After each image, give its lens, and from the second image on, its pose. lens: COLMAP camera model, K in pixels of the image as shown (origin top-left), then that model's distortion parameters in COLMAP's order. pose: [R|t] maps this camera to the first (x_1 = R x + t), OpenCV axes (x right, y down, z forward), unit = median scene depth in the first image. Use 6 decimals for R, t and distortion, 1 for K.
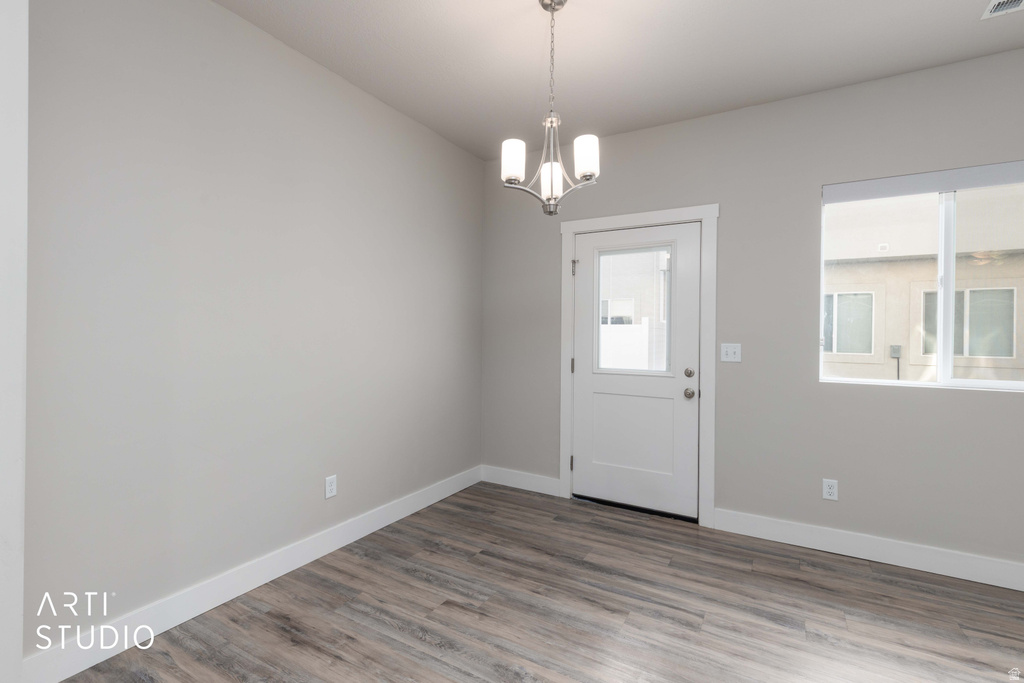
lens RADIAL K [[468.2, 0, 509.5], [0, 468.2, 339.3], [0, 0, 1]] dist [0.010177, -0.001259]
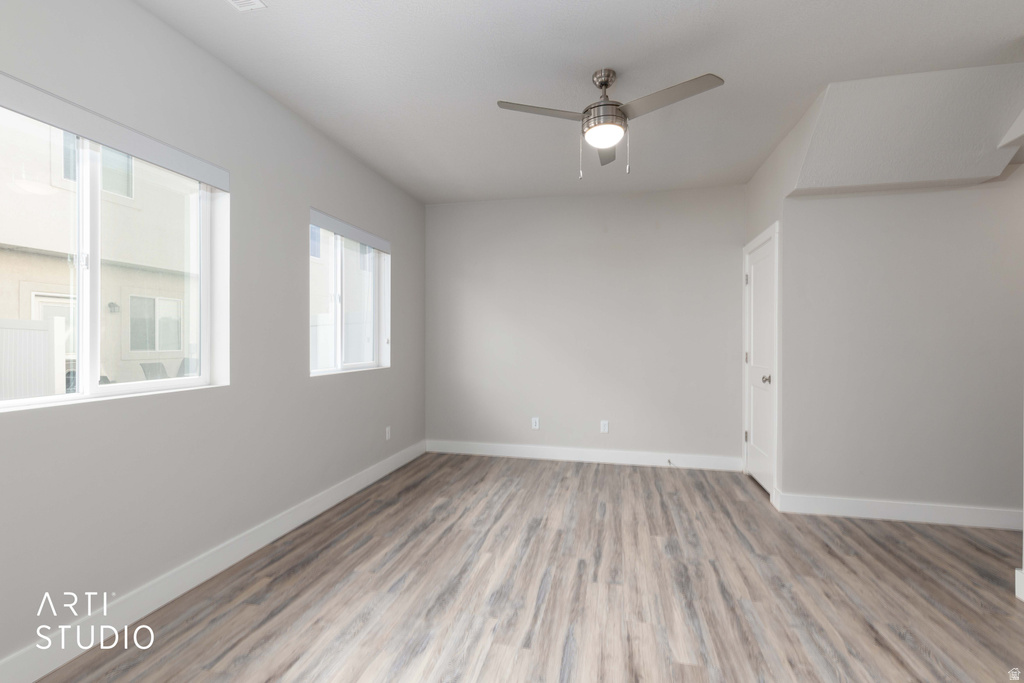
lens RADIAL K [[468.2, 0, 510.9], [0, 468.2, 337.3], [0, 0, 1]] dist [0.010177, -0.001259]
pose [[-0.299895, -0.011009, 0.953909, -0.011661], [0.004836, 0.999903, 0.013061, 0.000256], [-0.953960, 0.008530, -0.299812, 0.535324]]
